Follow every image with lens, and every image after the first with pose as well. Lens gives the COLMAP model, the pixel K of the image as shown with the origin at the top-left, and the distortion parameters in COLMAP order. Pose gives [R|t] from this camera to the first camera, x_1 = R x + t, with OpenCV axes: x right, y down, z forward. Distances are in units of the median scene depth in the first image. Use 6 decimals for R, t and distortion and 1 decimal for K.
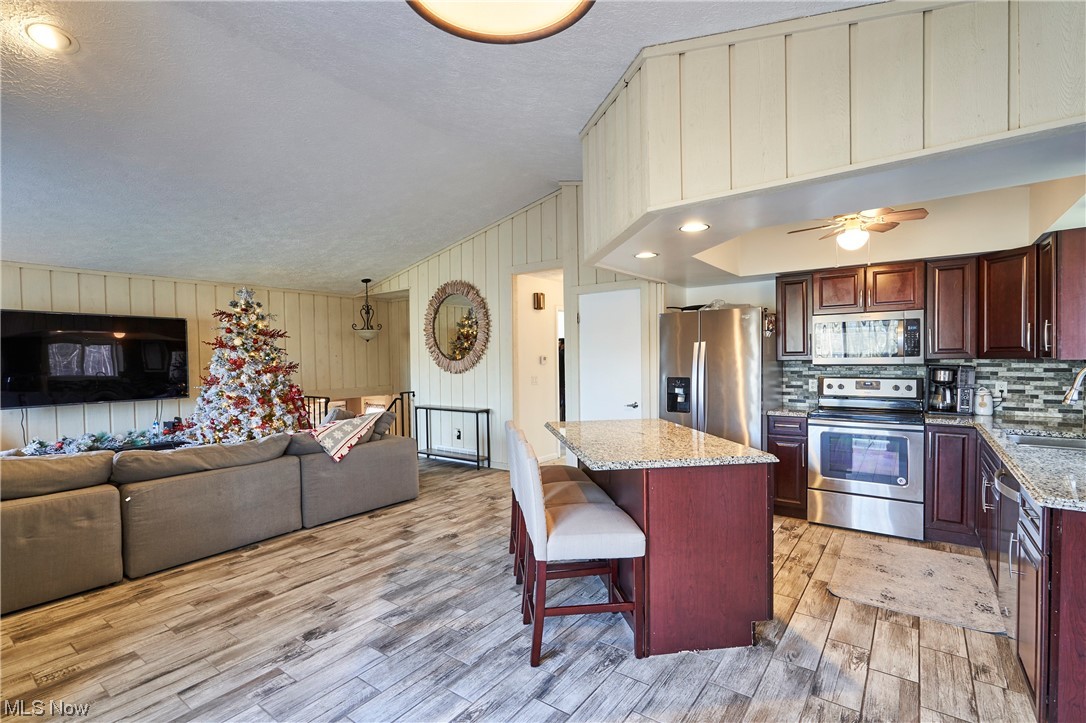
lens RADIAL K [[503.2, 0, 545.6], [0, 503.2, 367.6], [0, 0, 1]] dist [-0.003858, 0.001499]
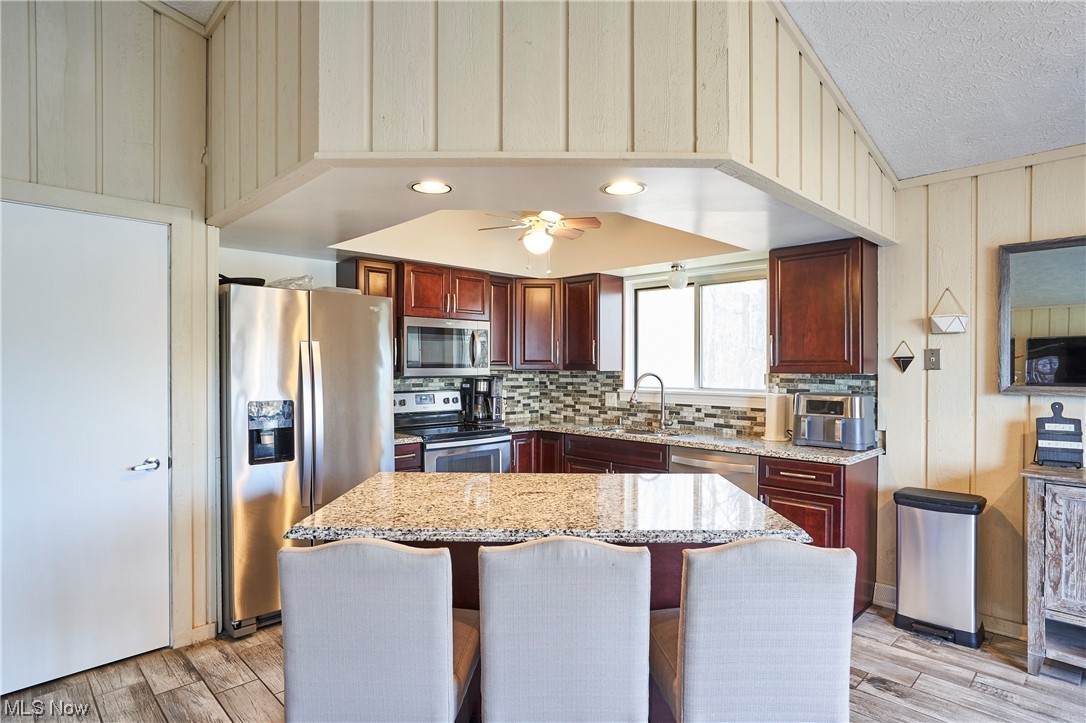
lens RADIAL K [[576.8, 0, 558.3], [0, 576.8, 369.6], [0, 0, 1]] dist [-0.014299, 0.009167]
pose [[0.135684, 0.006191, 0.990733, -0.252067], [0.014874, 0.999855, -0.008285, -0.004354], [-0.990640, 0.015860, 0.135572, 0.458805]]
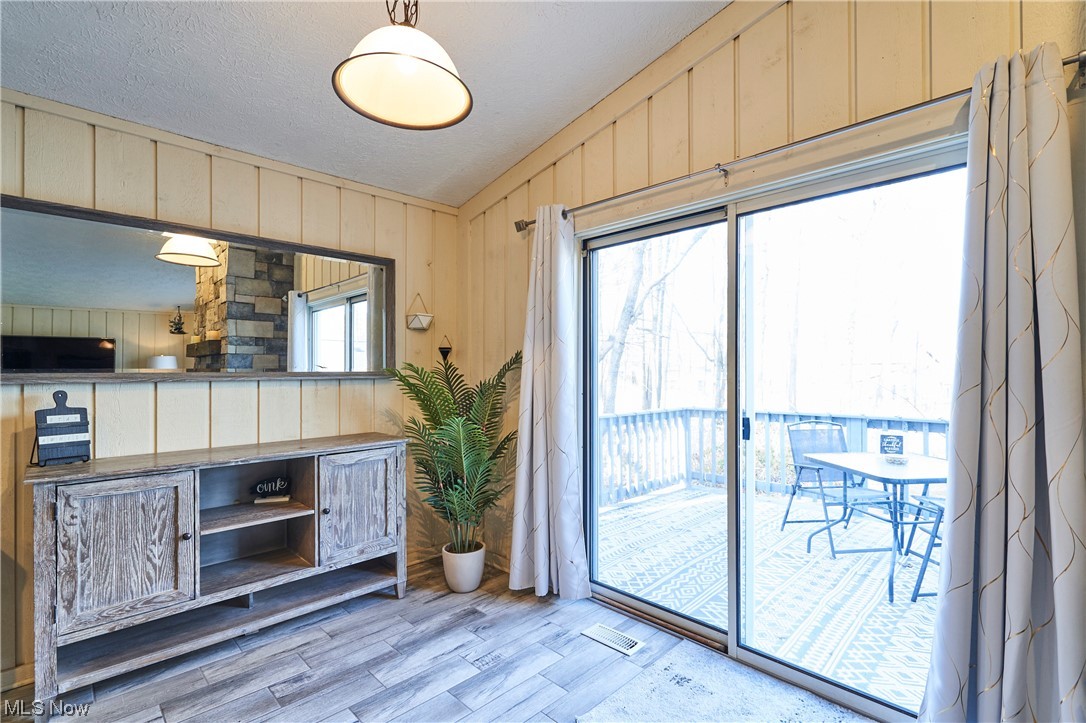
lens RADIAL K [[503.2, 0, 543.7], [0, 503.2, 367.2], [0, 0, 1]] dist [-0.003858, 0.001499]
pose [[-0.989188, 0.015302, 0.145854, -0.124879], [0.017219, 0.999781, 0.011889, 0.009535], [-0.145640, 0.014272, -0.989235, 0.422307]]
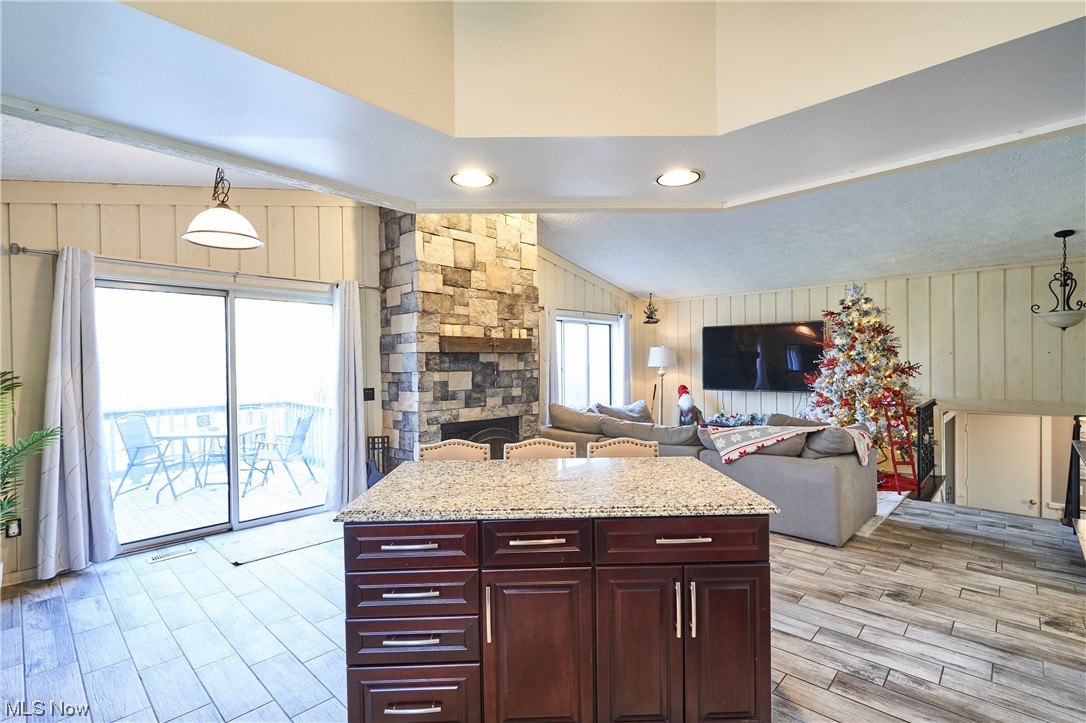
lens RADIAL K [[503.2, 0, 546.0], [0, 503.2, 367.8], [0, 0, 1]] dist [-0.003858, 0.001499]
pose [[-0.119536, 0.026843, -0.992467, 0.450790], [-0.008735, 0.999567, 0.028087, -0.021413], [0.992791, 0.012026, -0.119250, 0.552132]]
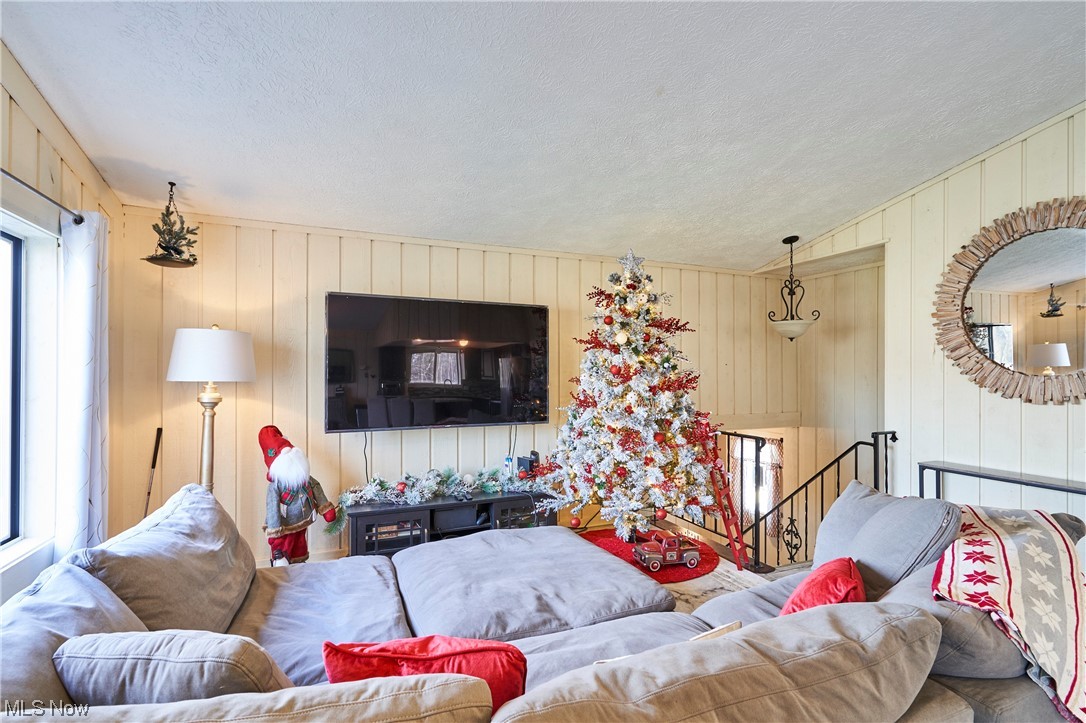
lens RADIAL K [[503.2, 0, 541.7], [0, 503.2, 367.7], [0, 0, 1]] dist [-0.003858, 0.001499]
pose [[0.857713, 0.010288, -0.514027, -0.385864], [-0.023877, 0.999518, -0.019836, -0.001010], [0.513575, 0.029287, 0.857545, 0.430549]]
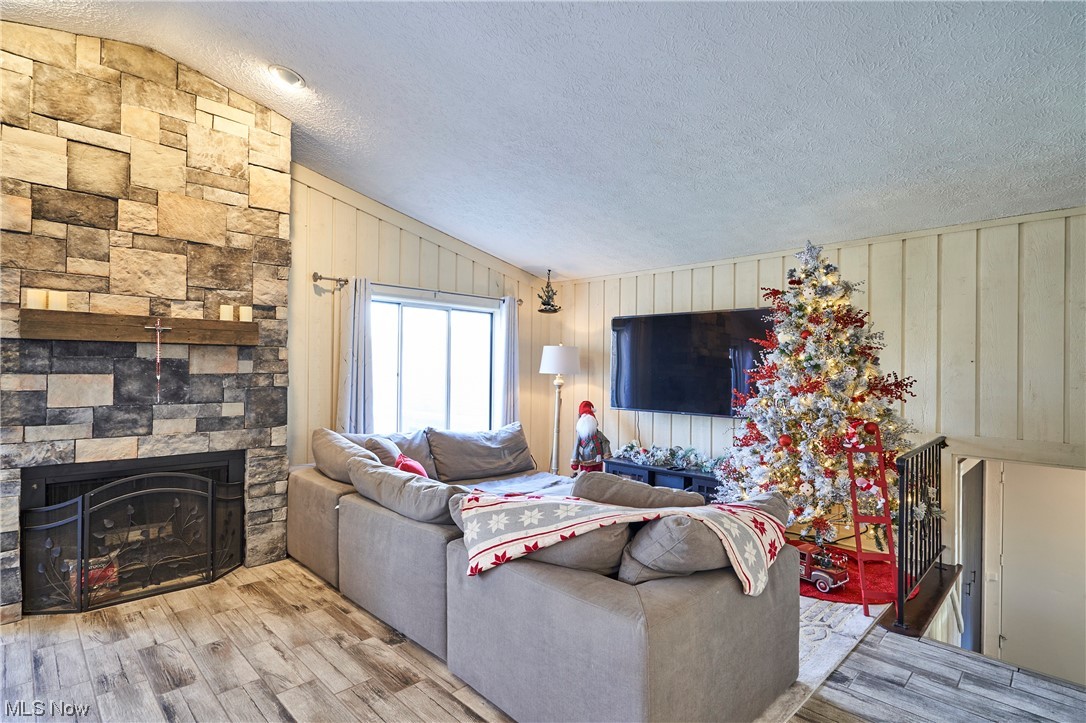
lens RADIAL K [[536.3, 0, 548.0], [0, 536.3, 366.9], [0, 0, 1]] dist [-0.004926, 0.002896]
pose [[-0.143938, 0.012630, -0.989506, 0.062857], [-0.029309, 0.999425, 0.017020, -0.018751], [0.989153, 0.031451, -0.143485, 0.825965]]
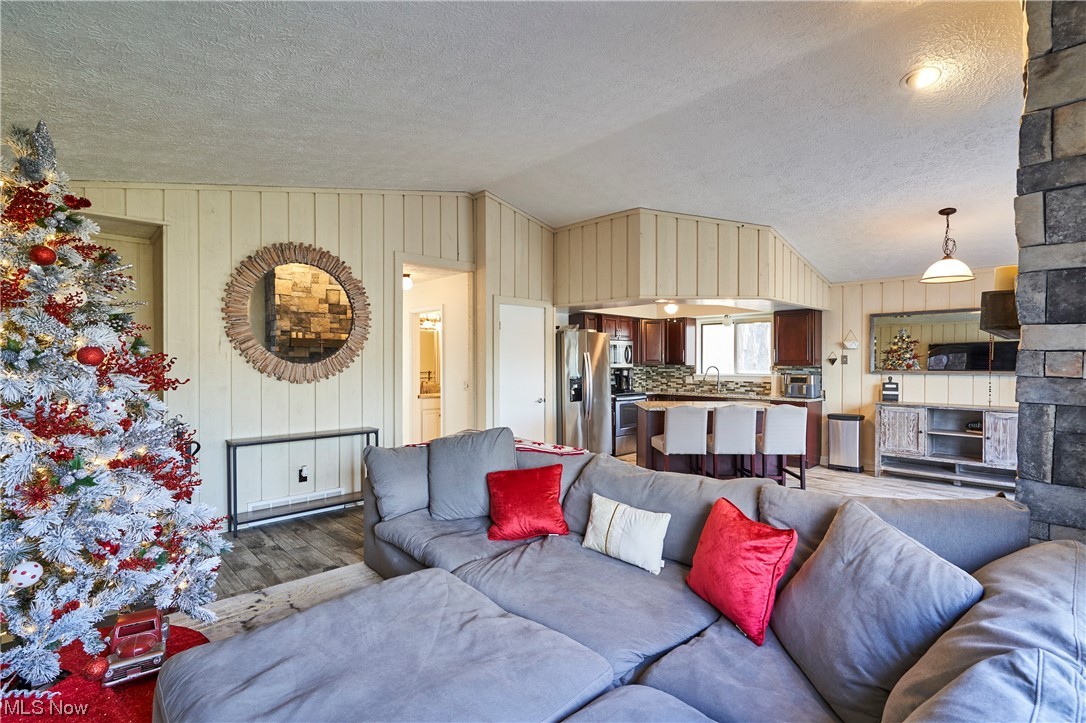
lens RADIAL K [[503.2, 0, 548.3], [0, 503.2, 369.0], [0, 0, 1]] dist [-0.003858, 0.001499]
pose [[0.162114, 0.000519, 0.986772, -0.895167], [0.015862, 0.999869, -0.003132, 0.000860], [-0.986645, 0.016160, 0.162084, 0.658117]]
